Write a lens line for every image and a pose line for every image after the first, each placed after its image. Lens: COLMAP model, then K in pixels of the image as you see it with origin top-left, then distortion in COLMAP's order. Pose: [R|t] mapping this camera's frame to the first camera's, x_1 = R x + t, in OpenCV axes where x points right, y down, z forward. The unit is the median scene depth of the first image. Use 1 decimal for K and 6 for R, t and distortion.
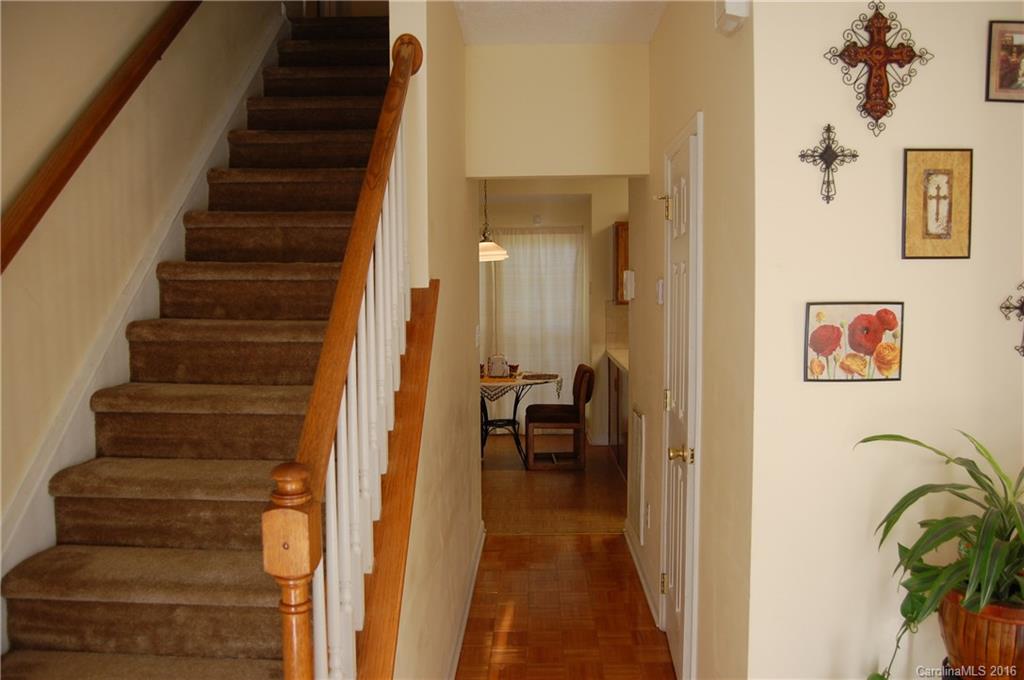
lens RADIAL K [[806.5, 0, 511.9], [0, 806.5, 342.0], [0, 0, 1]] dist [-0.055259, -0.004674]
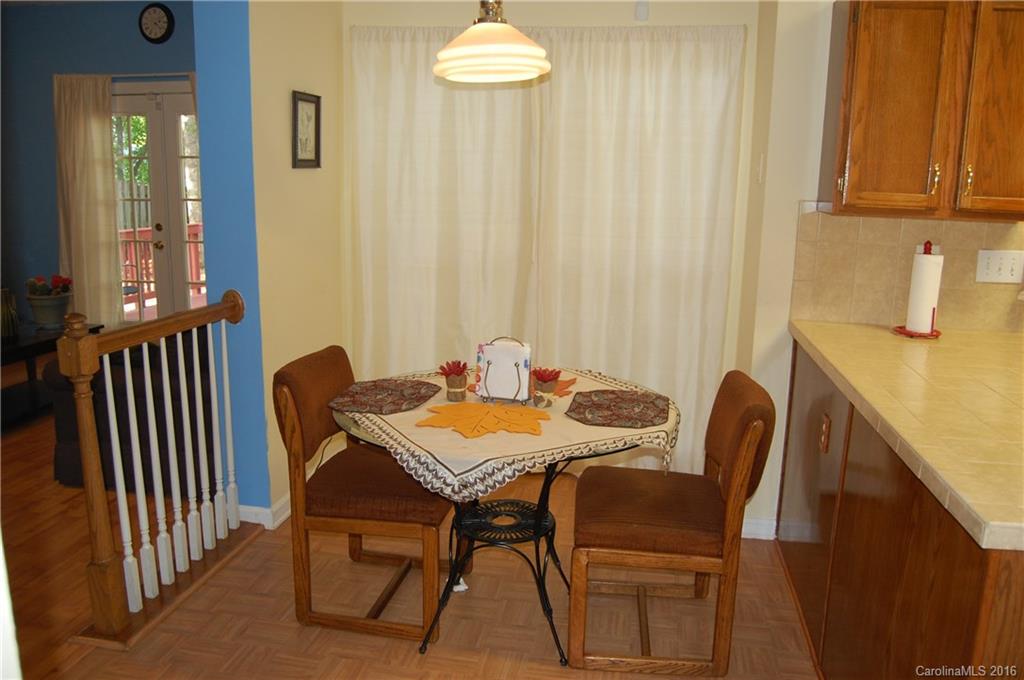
lens RADIAL K [[806.5, 0, 513.4], [0, 806.5, 343.7], [0, 0, 1]] dist [-0.055259, -0.004674]
pose [[0.990328, 0.056192, -0.126859, 0.028979], [-0.039631, 0.990788, 0.129490, -0.026000], [0.132967, -0.123210, 0.983432, 0.567975]]
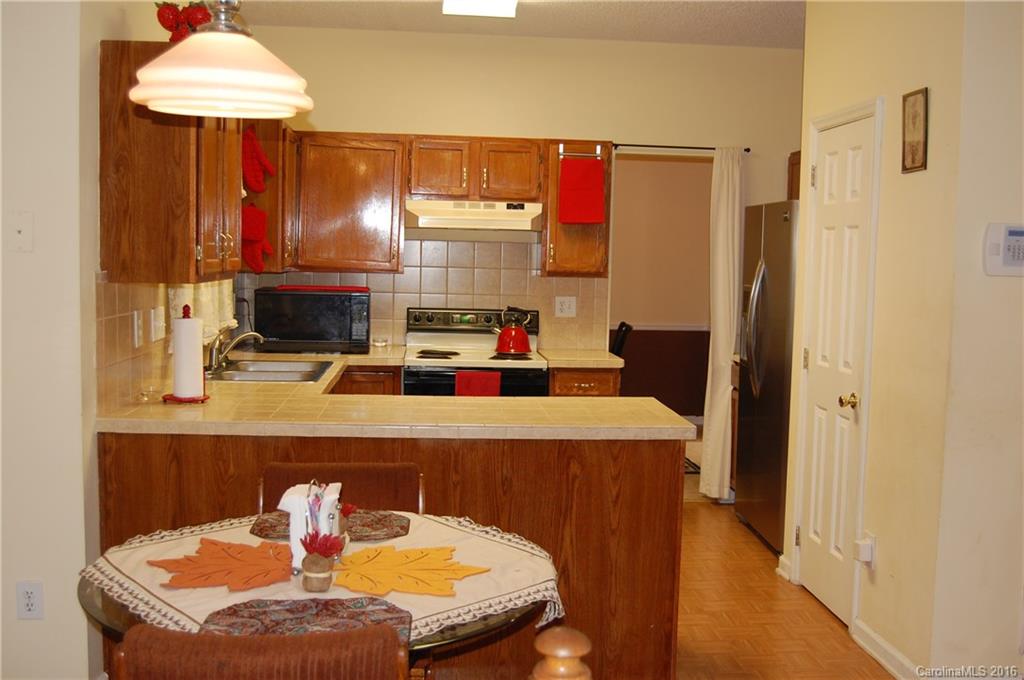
lens RADIAL K [[1091.2, 0, 512.2], [0, 1091.2, 338.3], [0, 0, 1]] dist [-0.003976, 0.000000]
pose [[-0.099651, -0.080329, 0.991775, -0.317889], [0.047443, 0.995219, 0.085375, -0.051709], [-0.993891, 0.055560, -0.095363, 0.841888]]
